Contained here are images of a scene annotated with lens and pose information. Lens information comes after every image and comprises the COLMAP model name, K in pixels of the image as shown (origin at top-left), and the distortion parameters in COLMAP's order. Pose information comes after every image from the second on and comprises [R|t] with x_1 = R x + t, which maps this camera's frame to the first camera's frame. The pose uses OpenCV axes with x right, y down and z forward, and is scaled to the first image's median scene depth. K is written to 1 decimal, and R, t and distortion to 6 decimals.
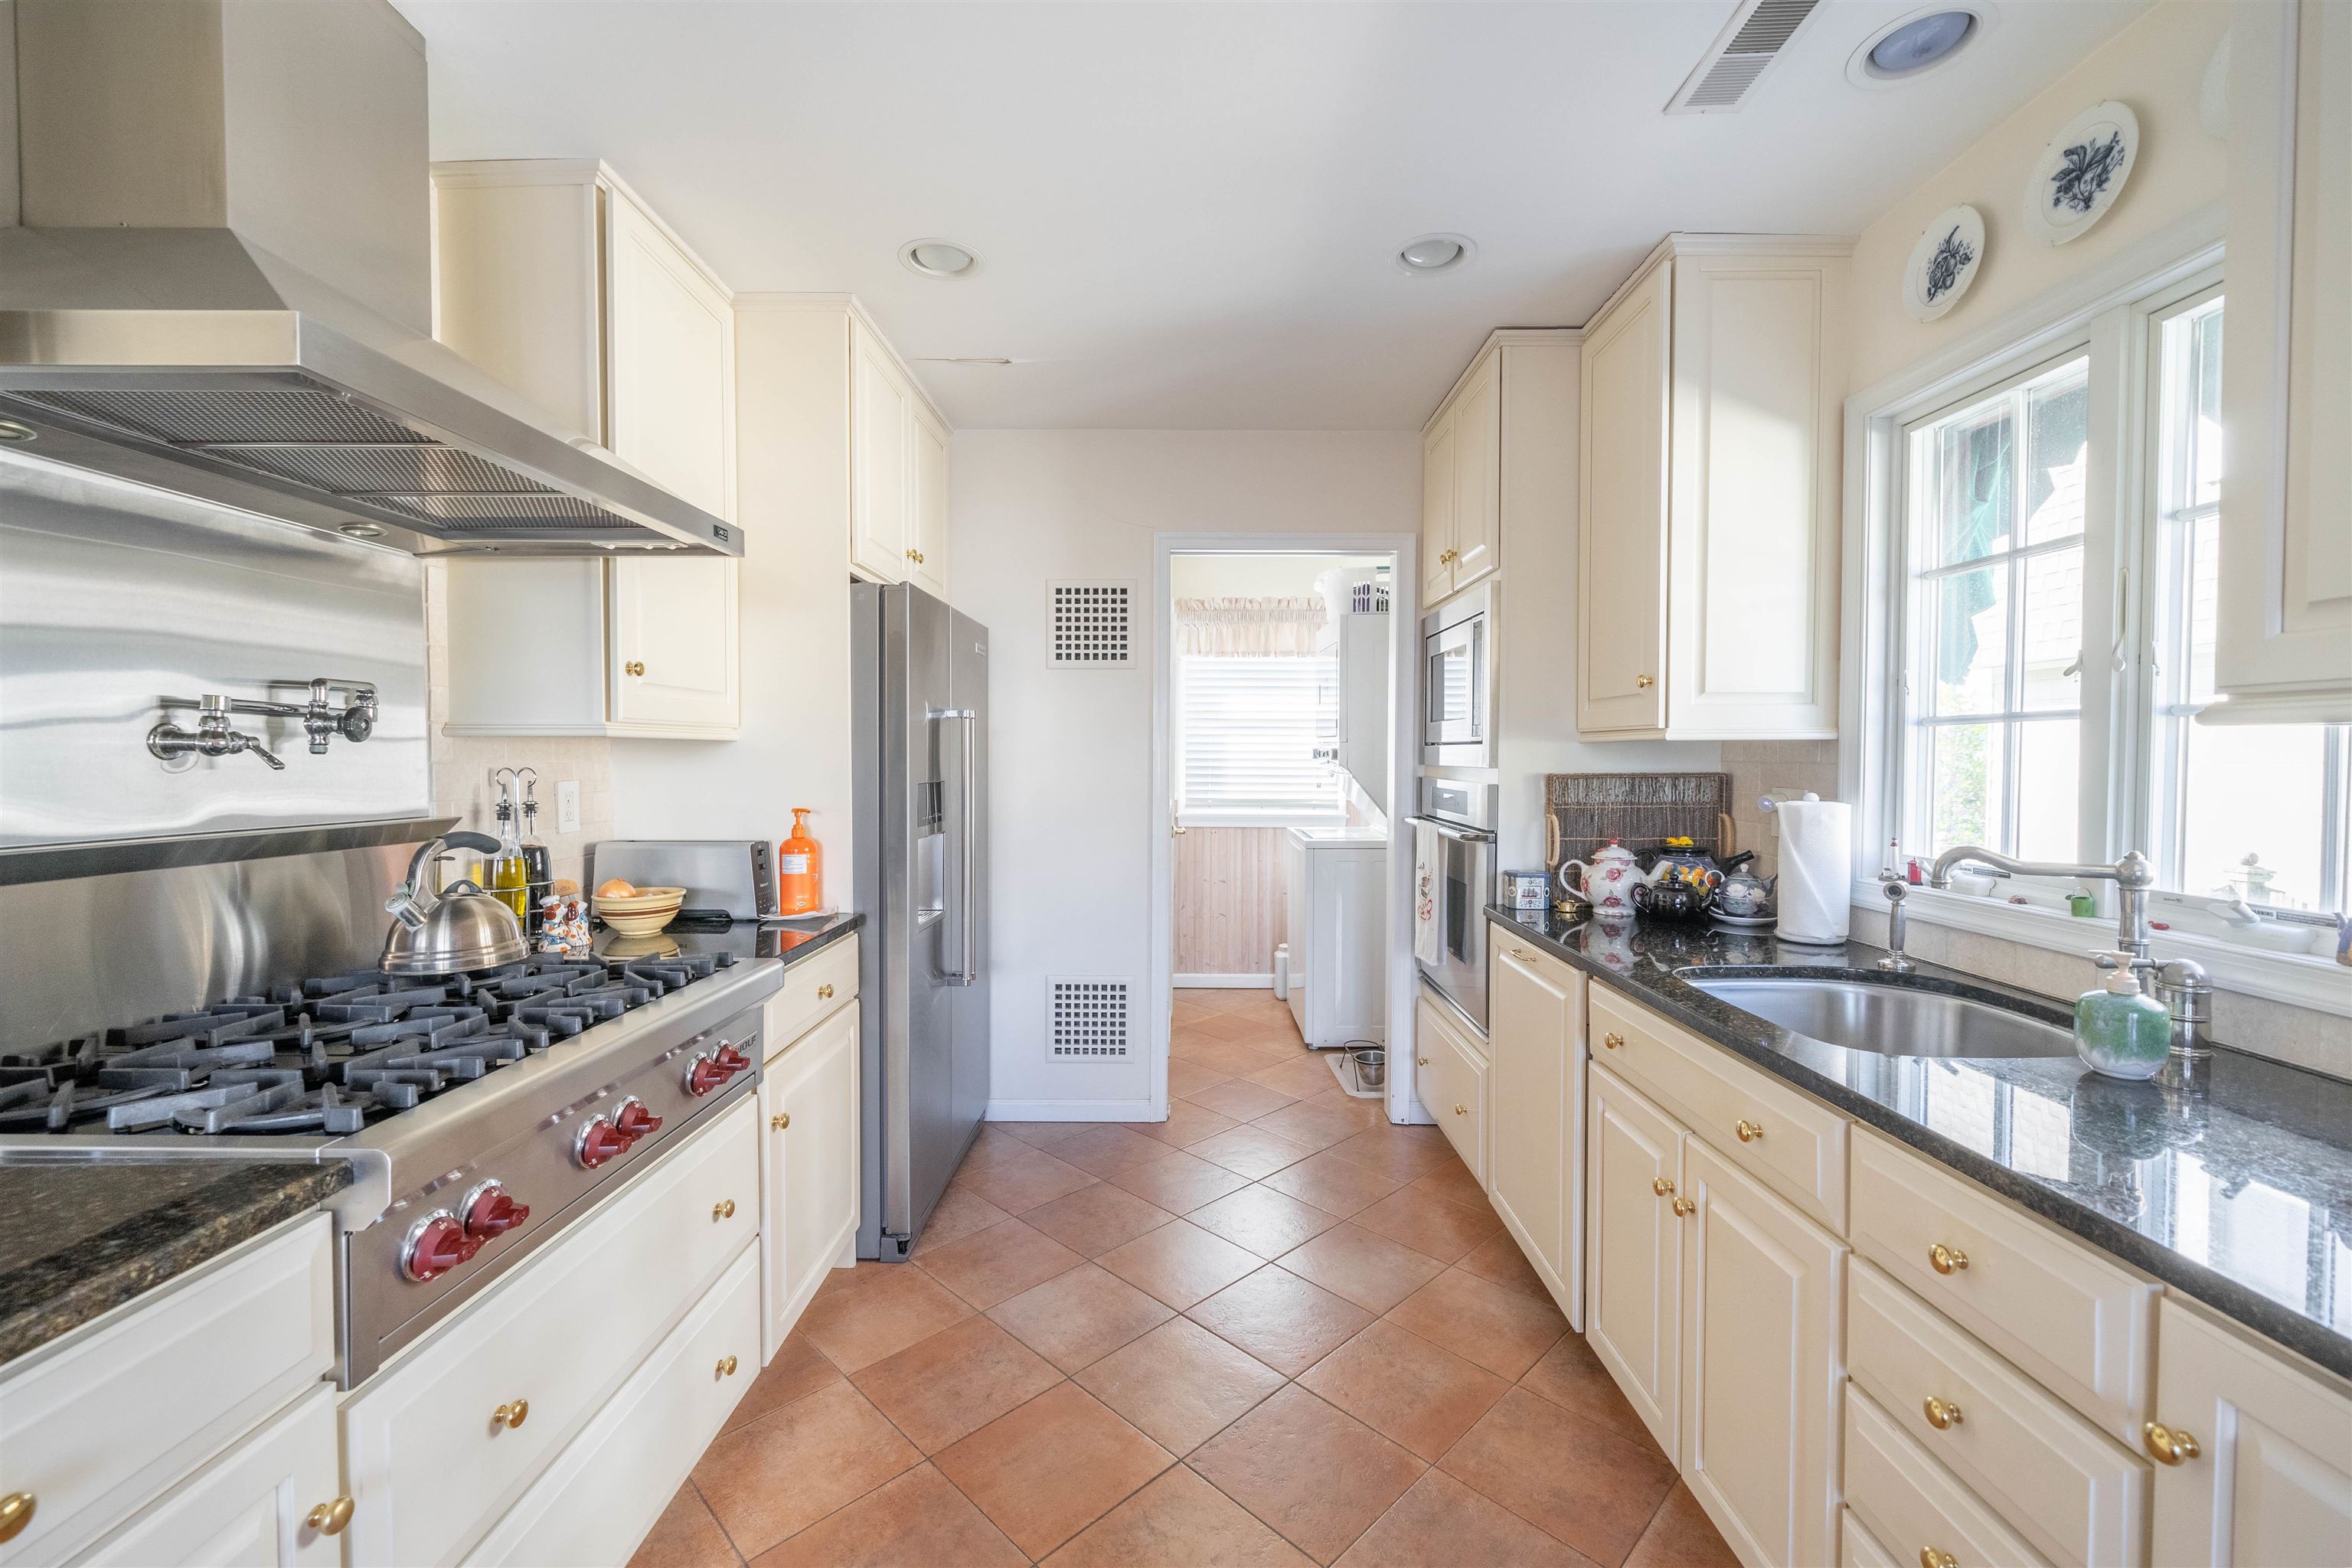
lens RADIAL K [[953.9, 0, 1181.9], [0, 953.9, 778.9], [0, 0, 1]] dist [-0.000954, -0.000059]
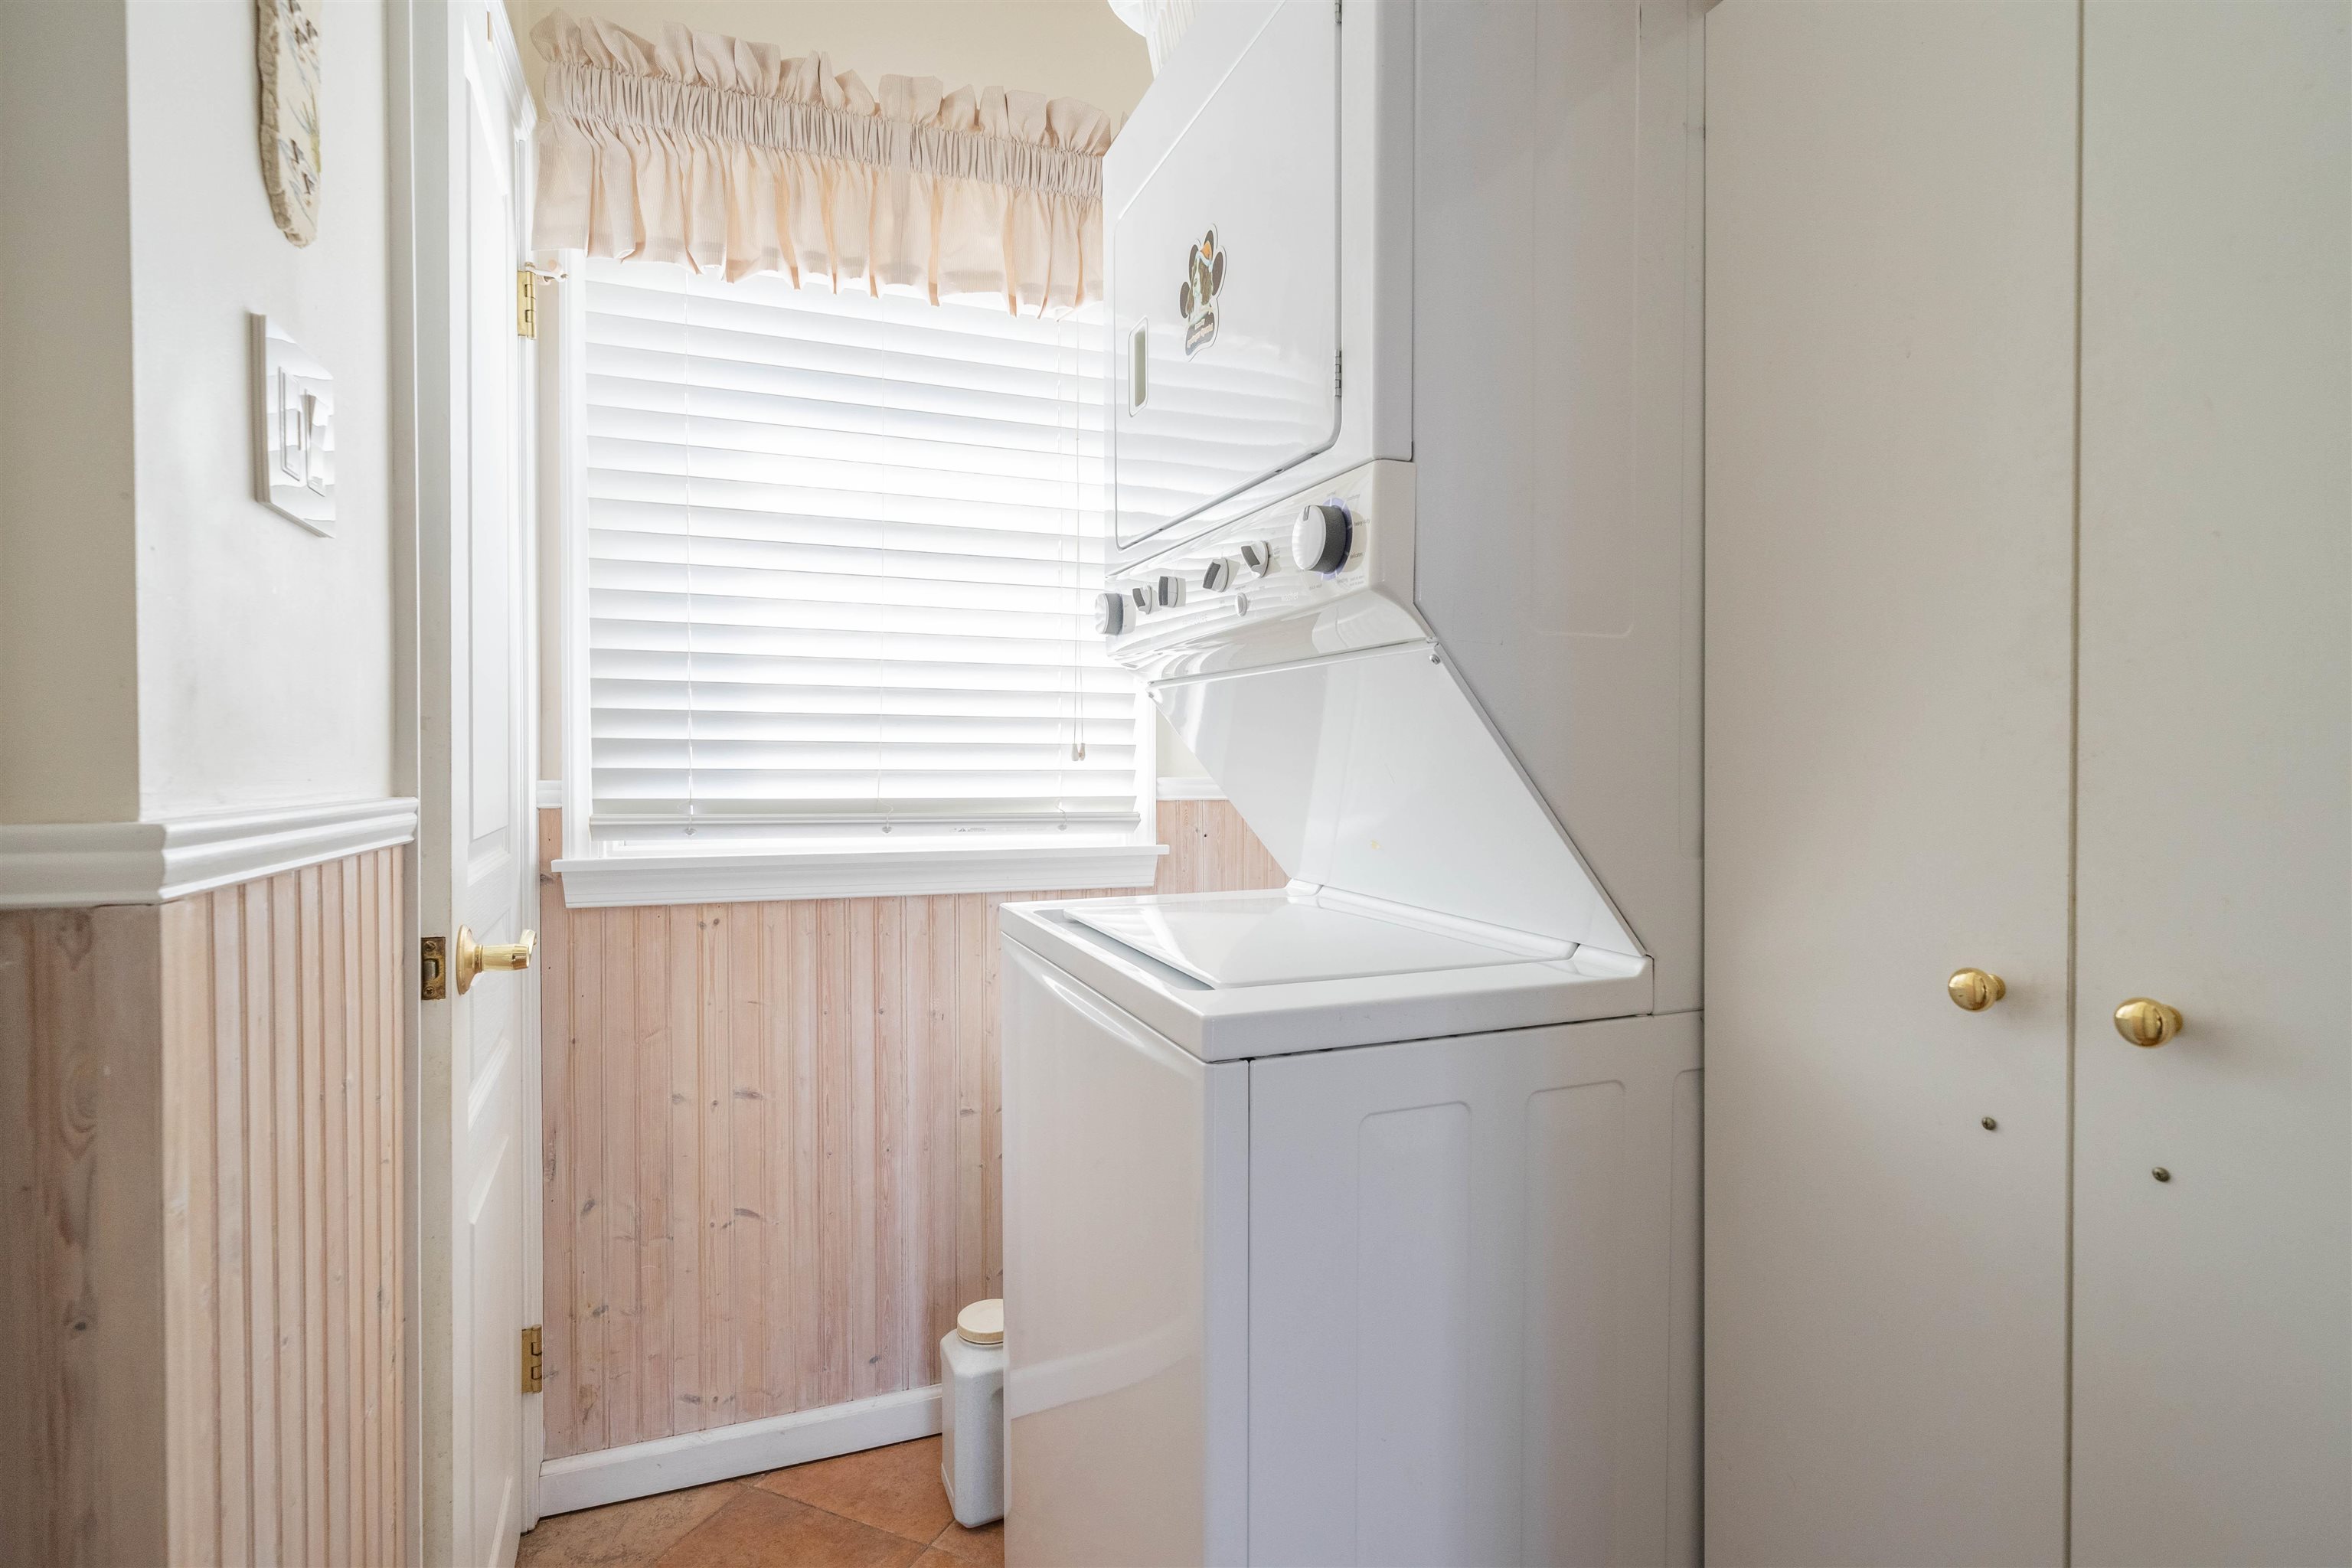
lens RADIAL K [[1147.1, 0, 1179.4], [0, 1147.1, 781.8], [0, 0, 1]] dist [-0.001019, -0.000014]
pose [[0.930185, -0.010279, 0.366948, 0.060083], [0.011930, 0.999926, -0.002231, 0.027470], [-0.366898, 0.006453, 0.930239, 0.998135]]
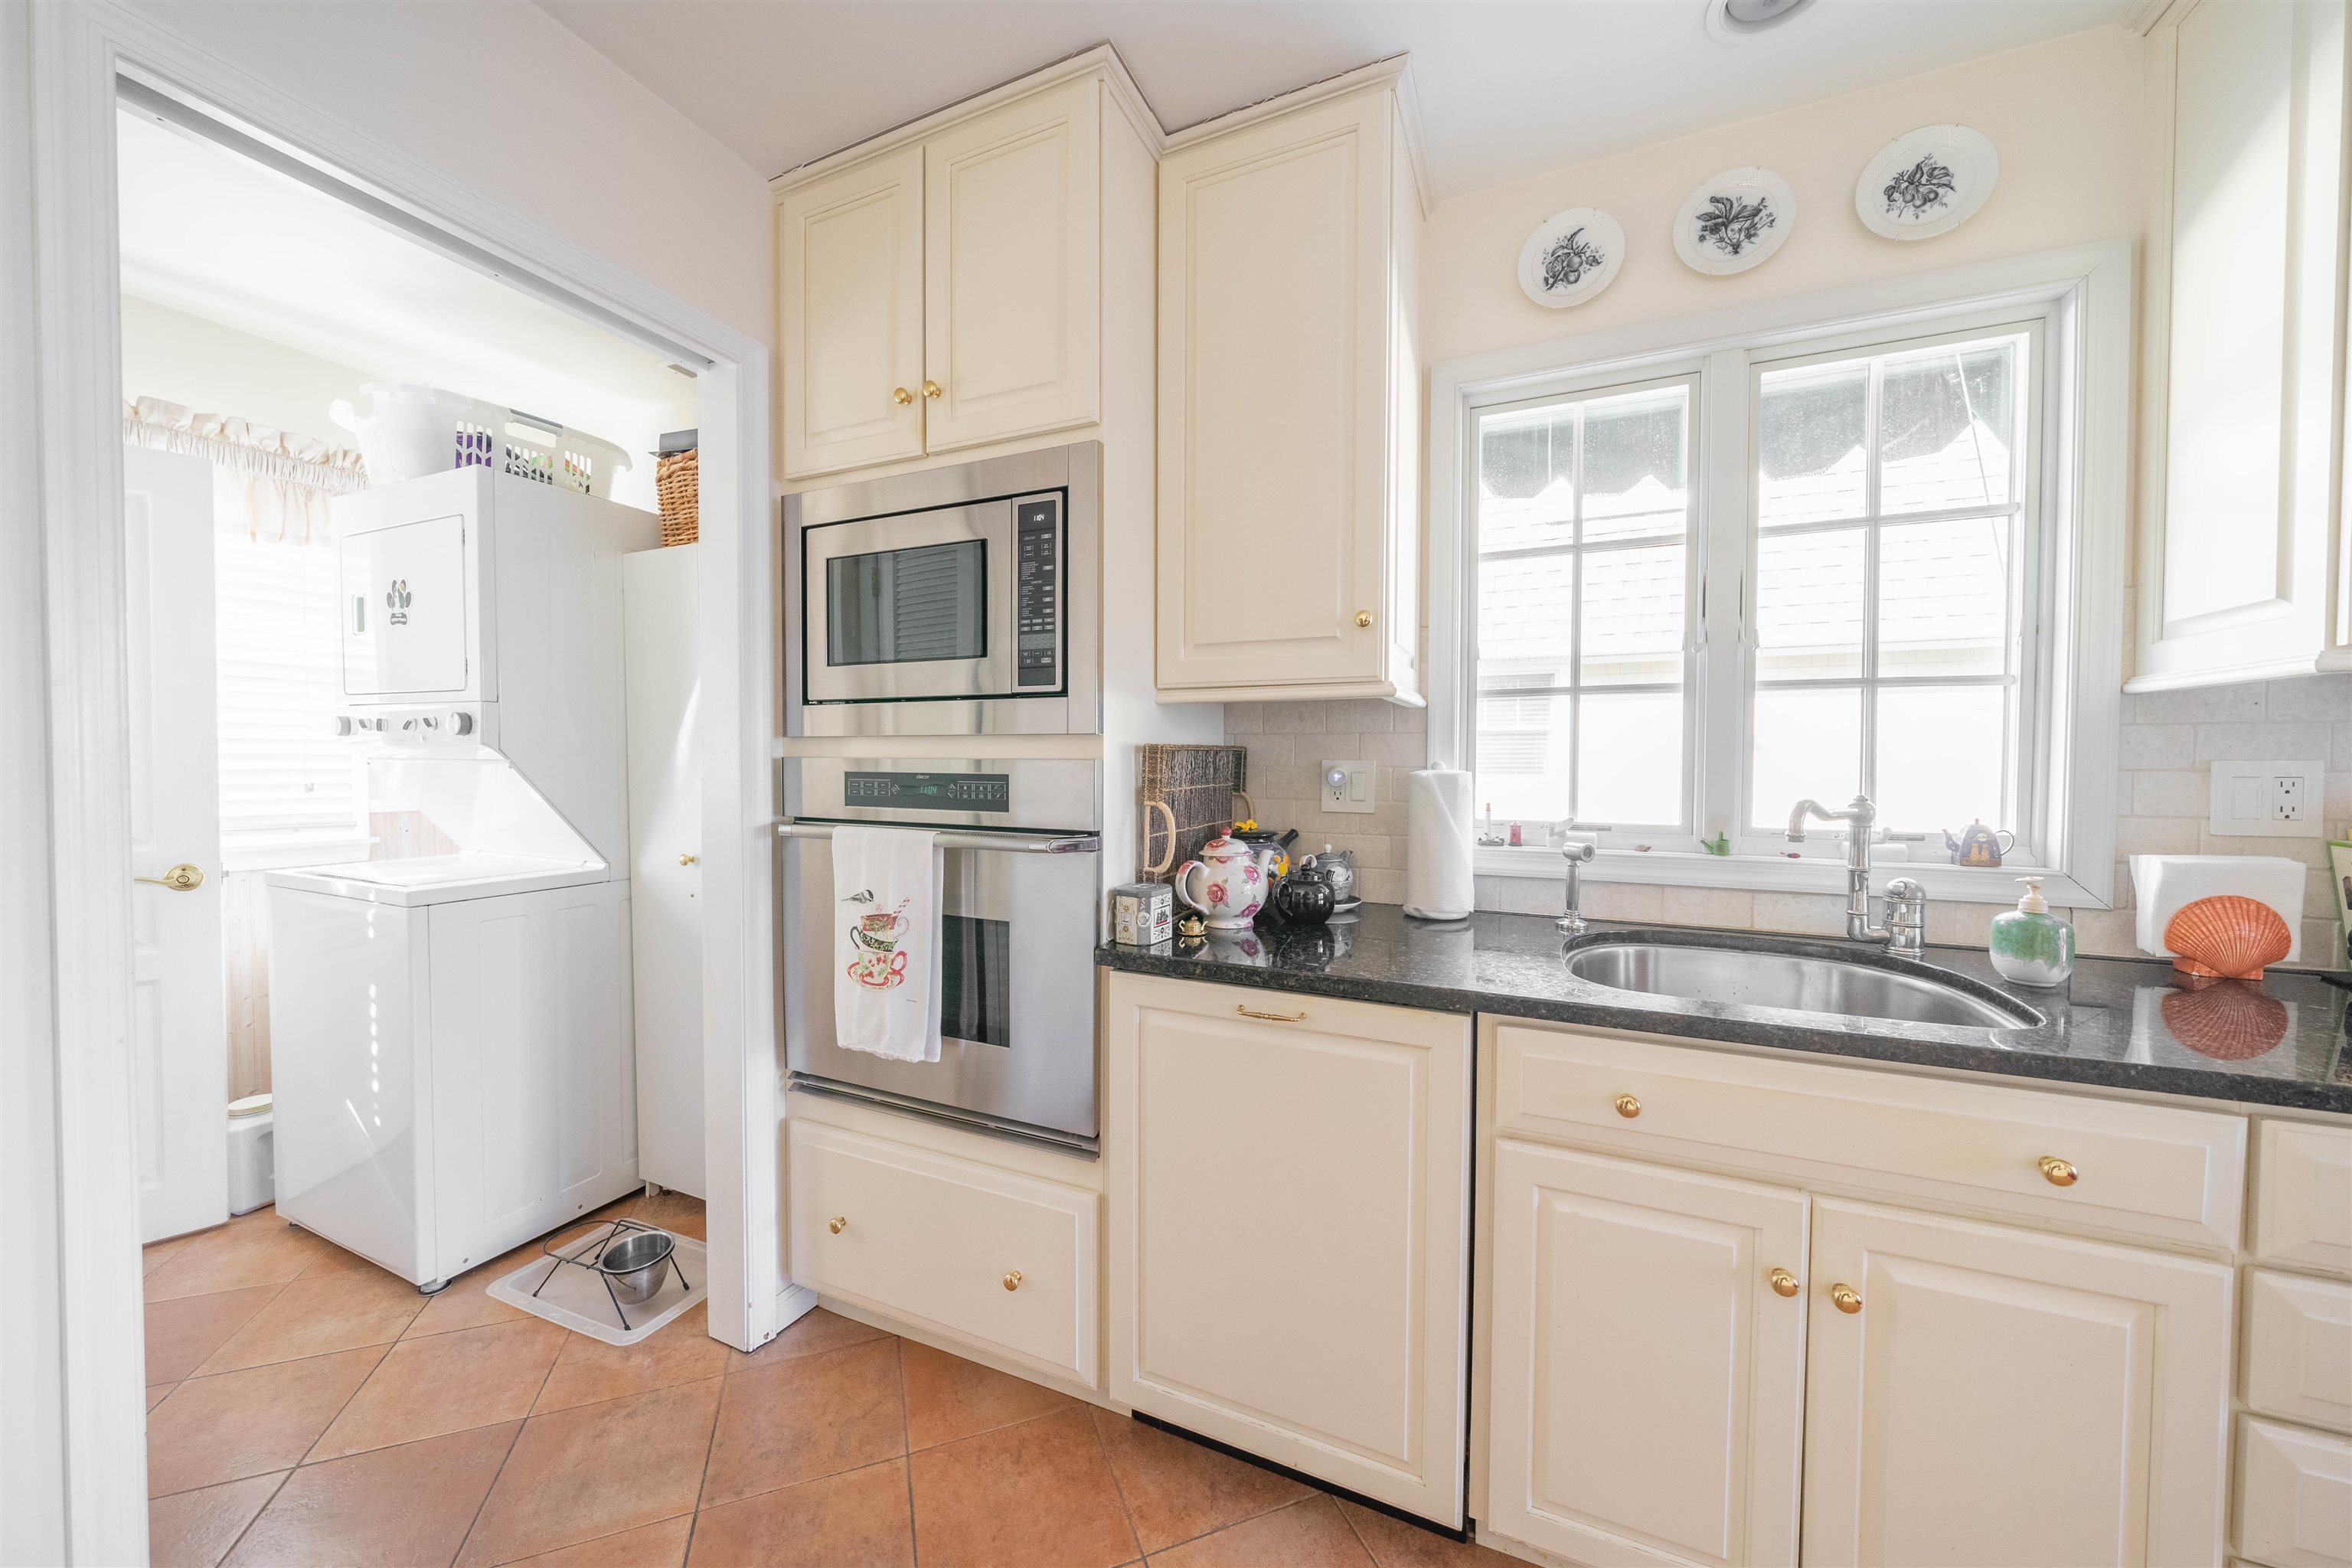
lens RADIAL K [[827.3, 0, 1166.8], [0, 827.3, 782.9], [0, 0, 1]] dist [-0.005160, -0.000312]
pose [[0.411563, -0.026101, 0.911007, -0.126959], [0.021419, 0.999591, 0.018963, 0.008823], [-0.911129, 0.011708, 0.411954, 0.556412]]
